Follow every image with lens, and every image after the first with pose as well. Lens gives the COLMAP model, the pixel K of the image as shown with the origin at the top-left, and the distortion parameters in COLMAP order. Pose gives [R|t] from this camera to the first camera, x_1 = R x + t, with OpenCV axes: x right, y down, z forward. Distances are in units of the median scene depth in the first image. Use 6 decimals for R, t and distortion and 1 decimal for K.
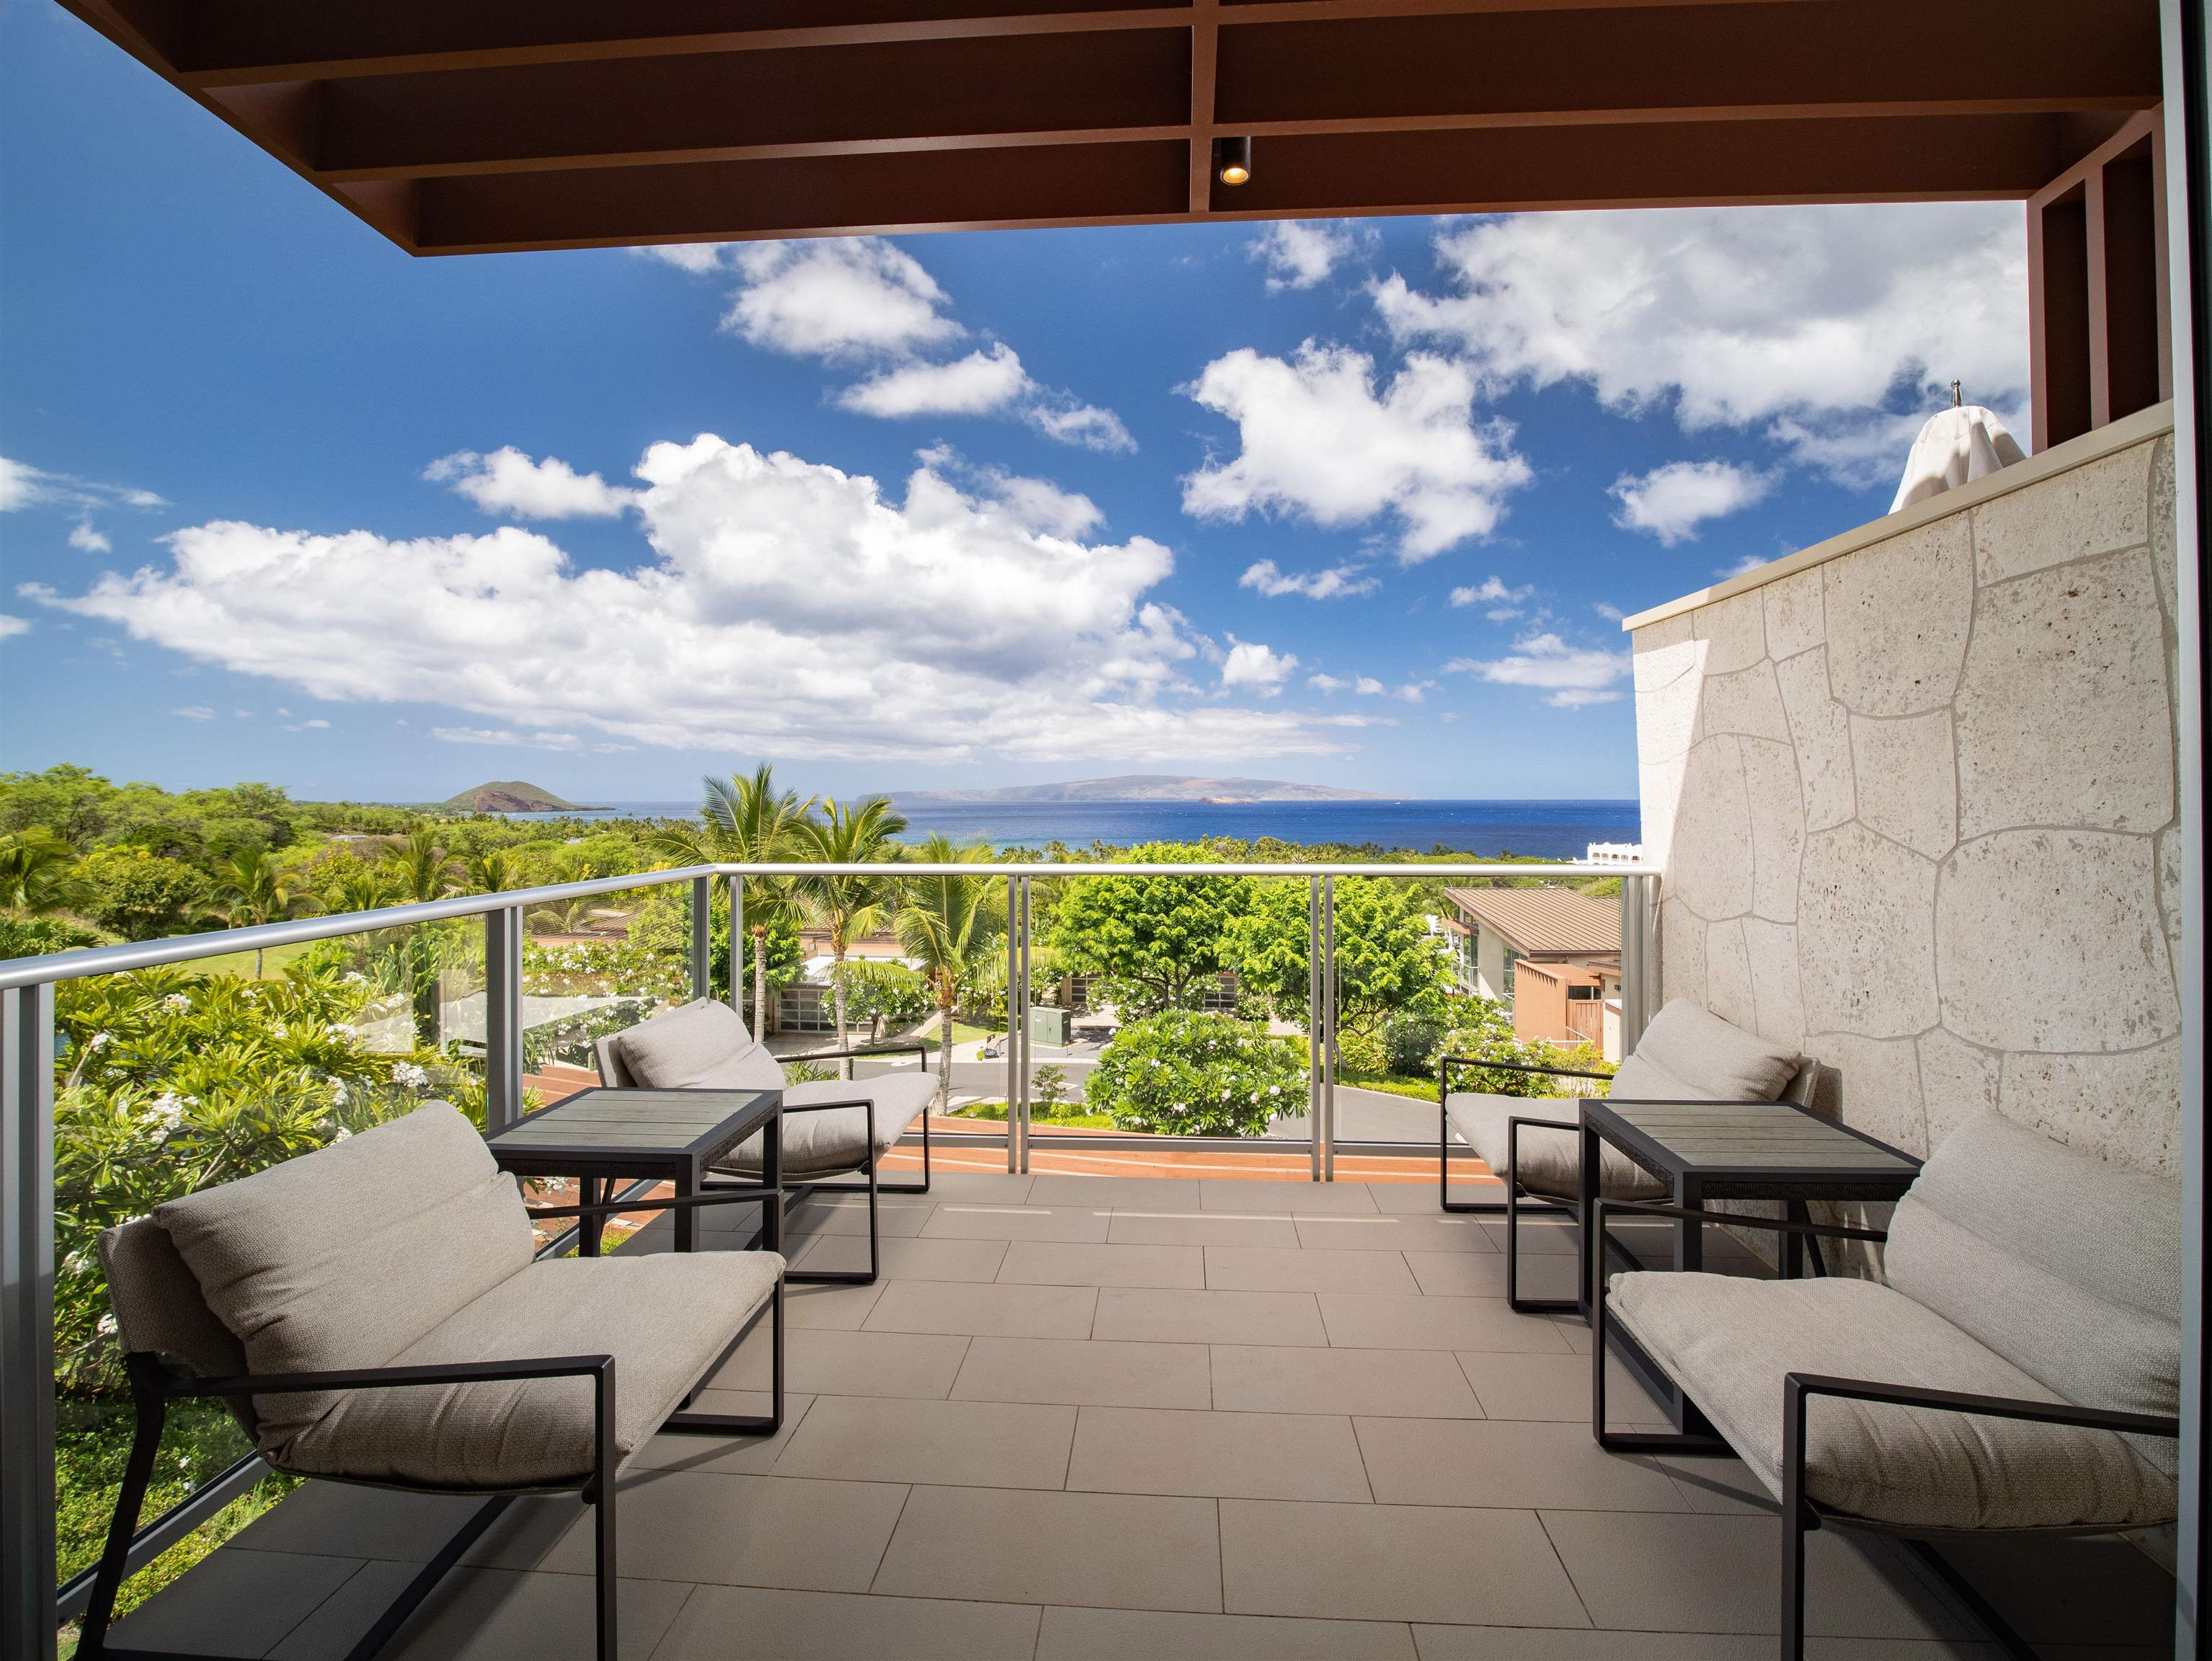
lens RADIAL K [[993.5, 0, 1112.1], [0, 993.5, 790.9], [0, 0, 1]] dist [-0.020939, -0.000256]
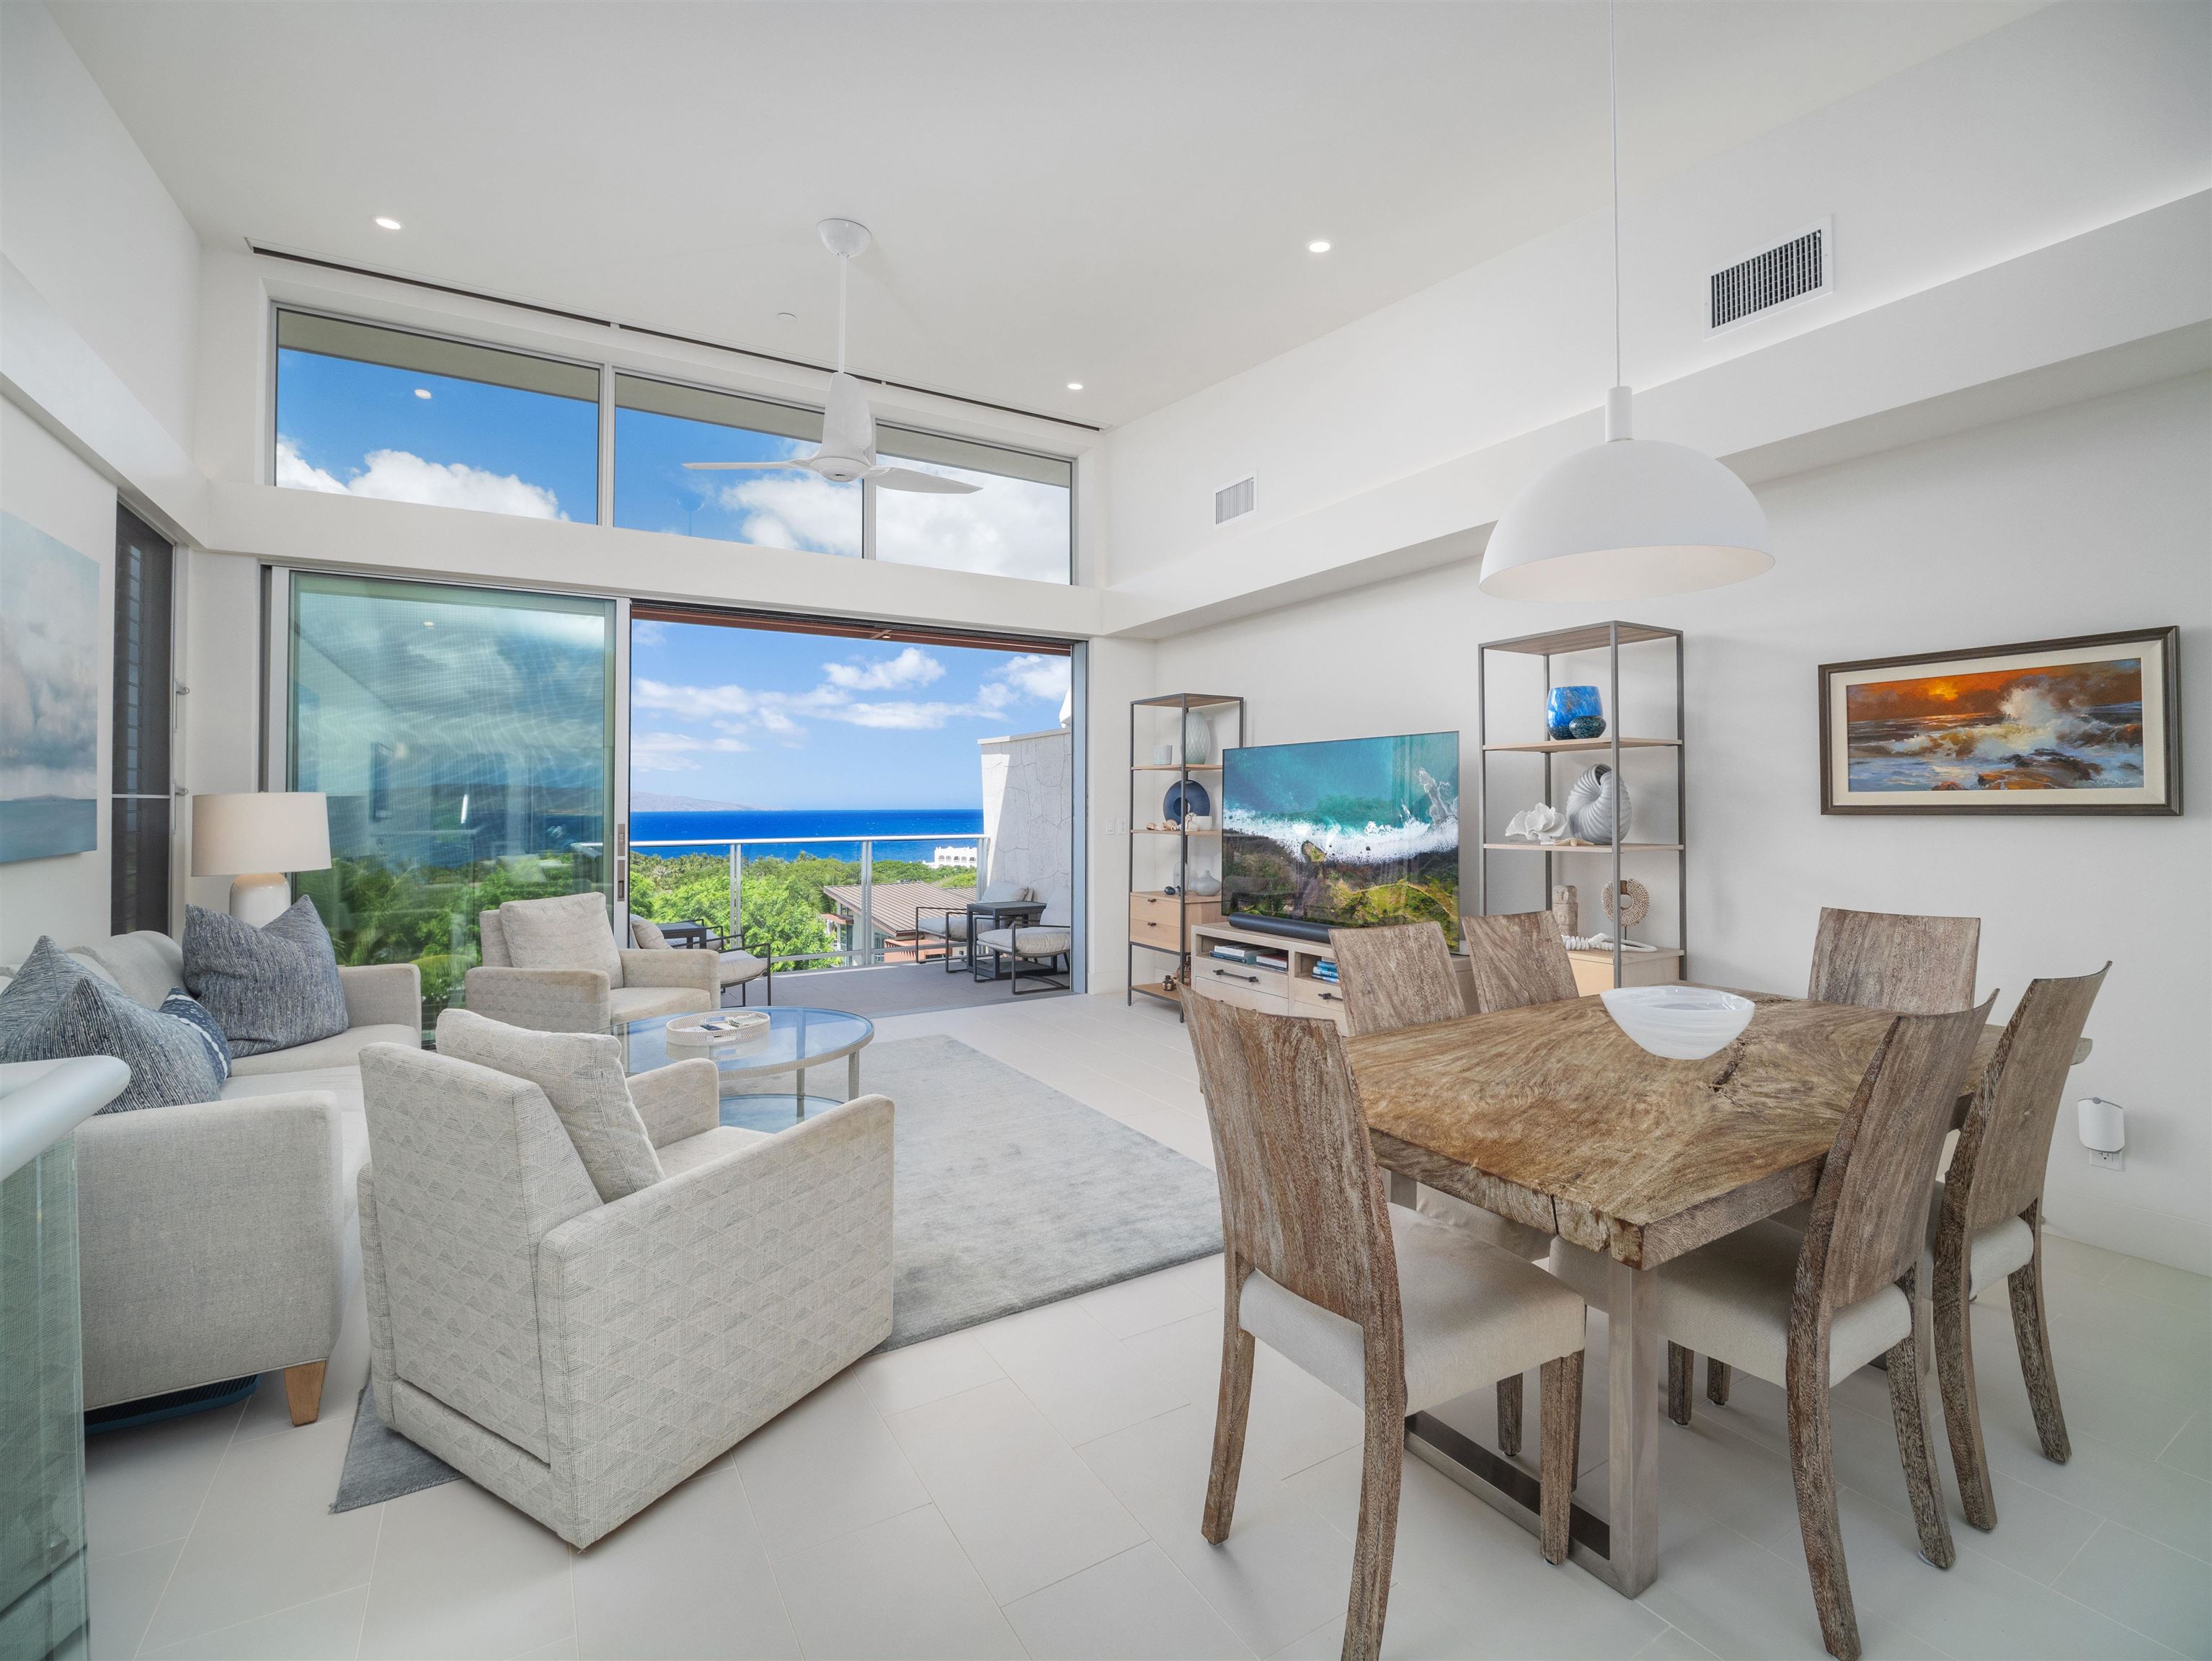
lens RADIAL K [[993.5, 0, 1112.1], [0, 993.5, 790.9], [0, 0, 1]] dist [-0.020939, -0.000256]
pose [[0.809660, 0.003455, 0.586889, -0.094361], [0.001893, 0.999962, -0.008499, -0.002327], [-0.586897, 0.007993, 0.809622, -0.171264]]
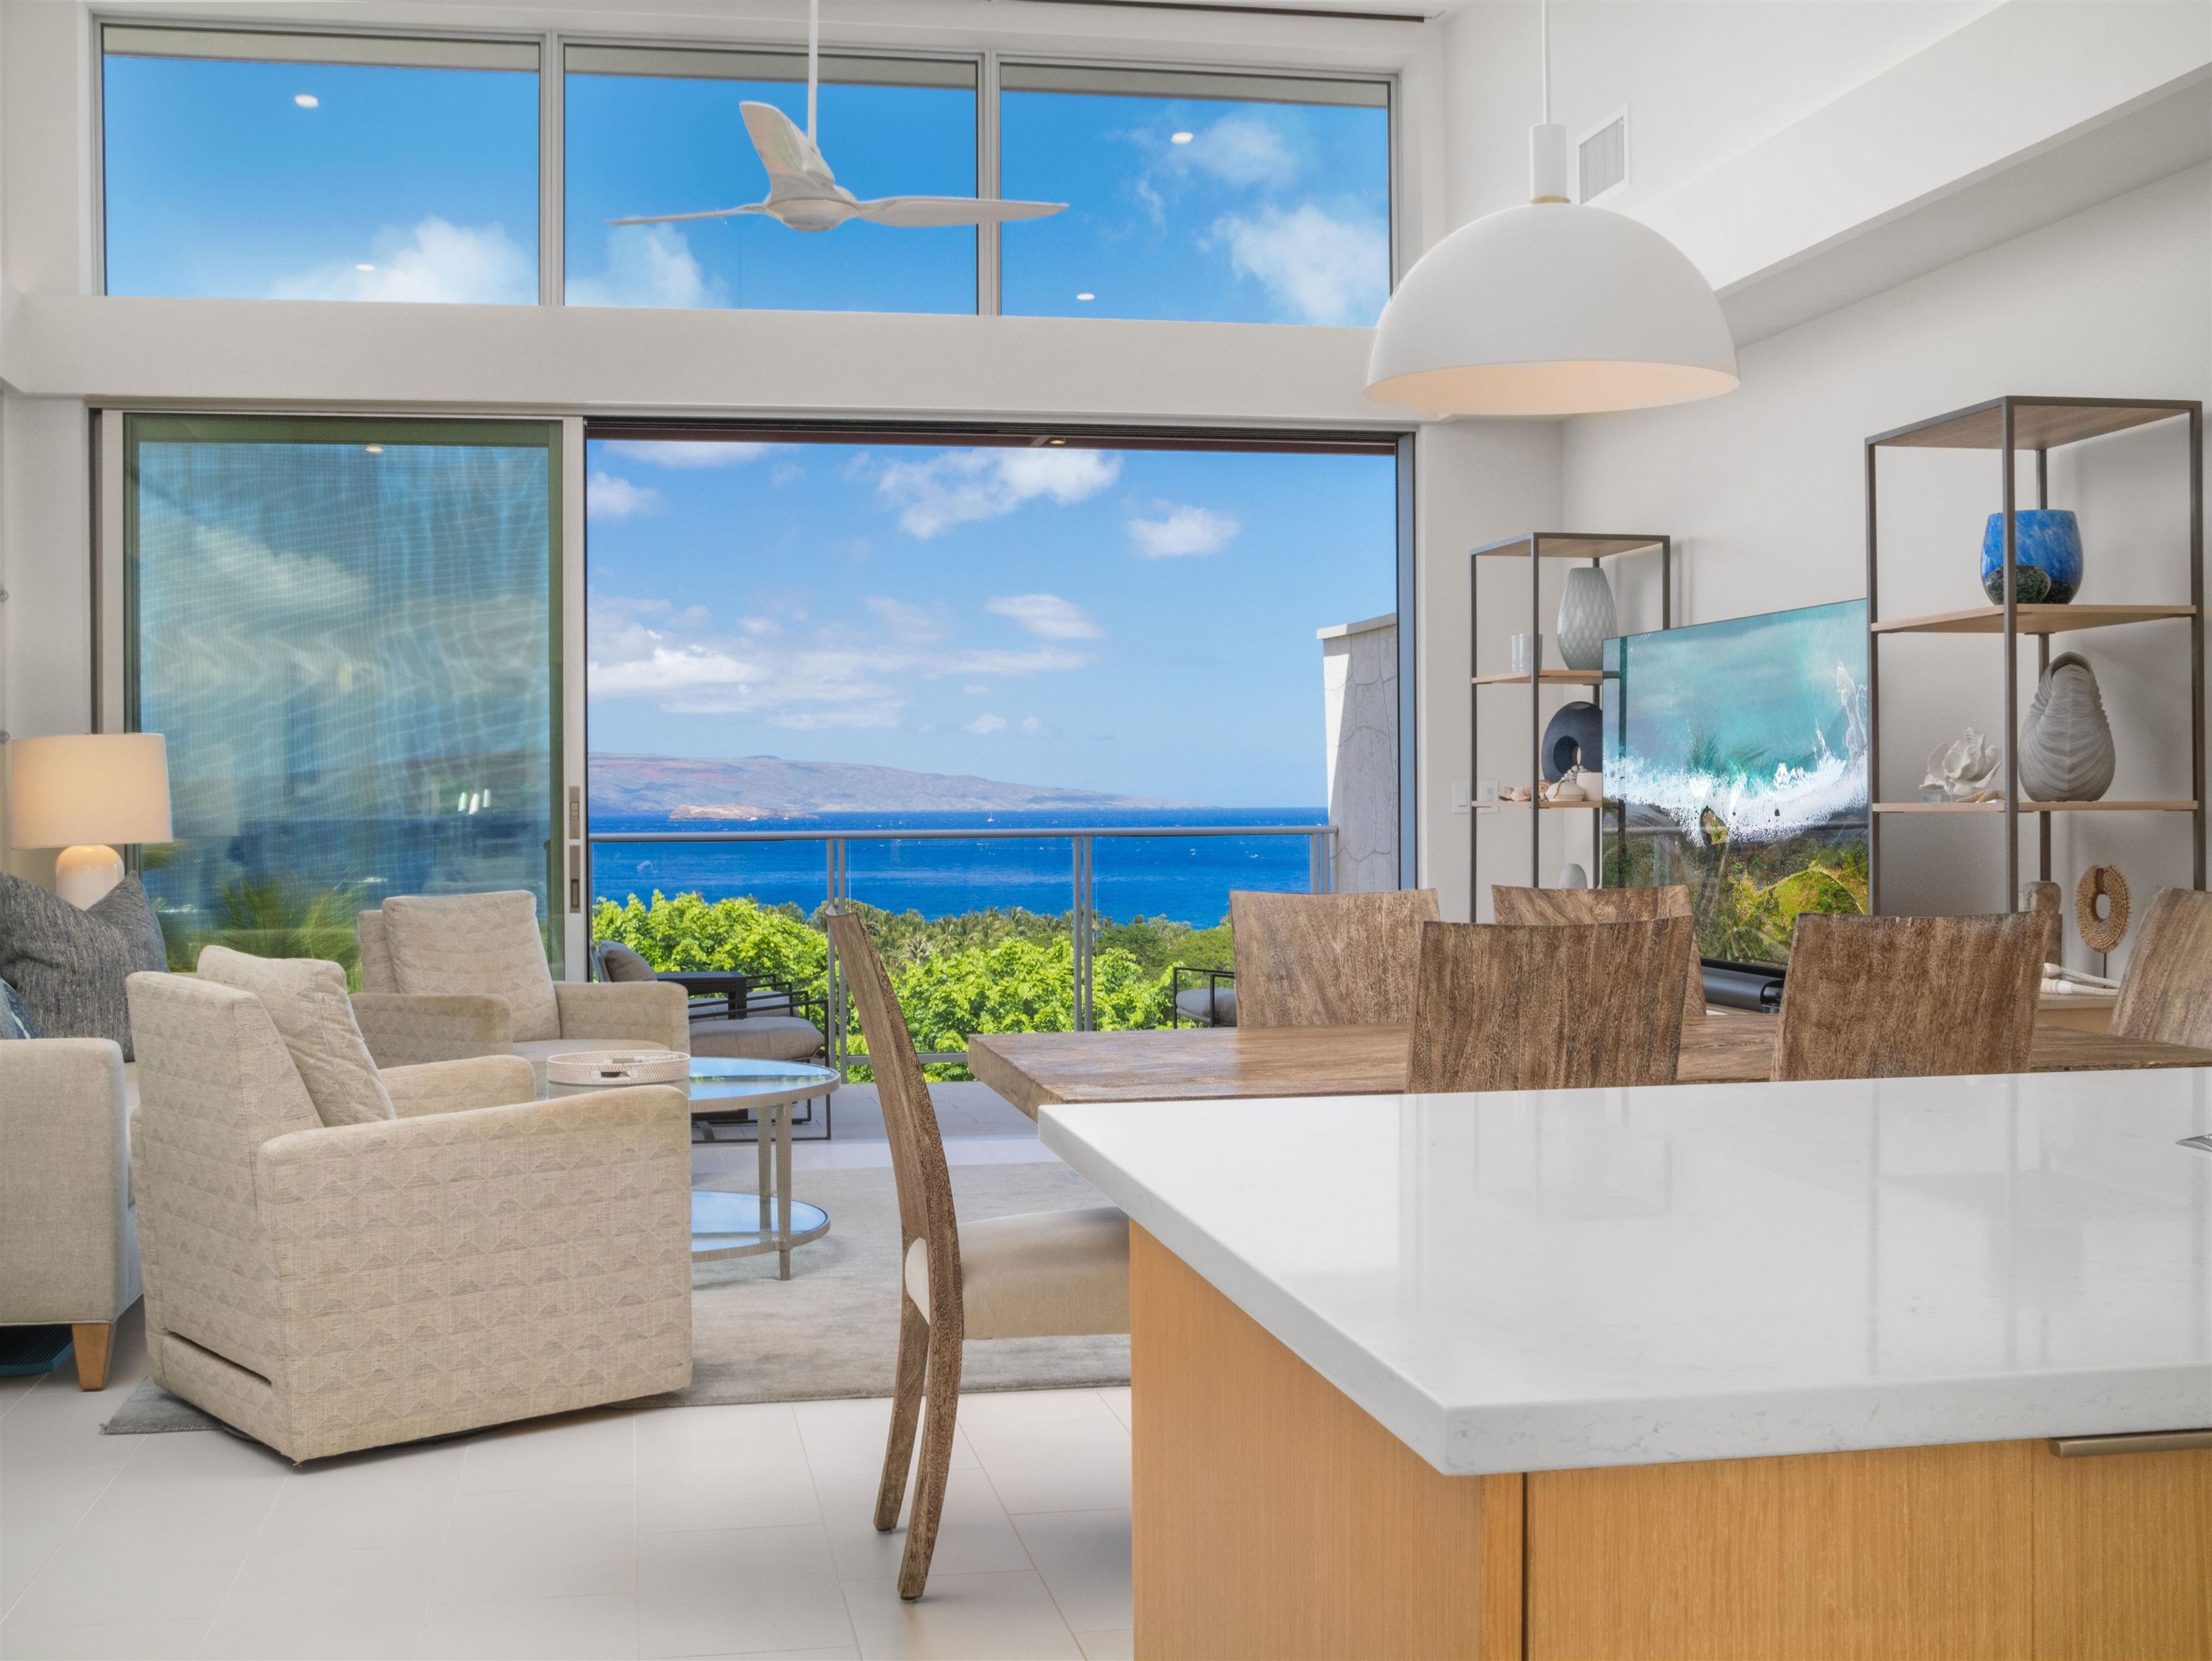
lens RADIAL K [[2550.7, 0, 1106.0], [0, 2550.7, 830.5], [0, 0, 1]] dist [-0.124089, 0.235725]
pose [[0.964999, -0.010996, 0.262024, -0.076479], [0.006693, 0.999828, 0.017309, 0.002838], [-0.262169, -0.014949, 0.964906, -0.270636]]
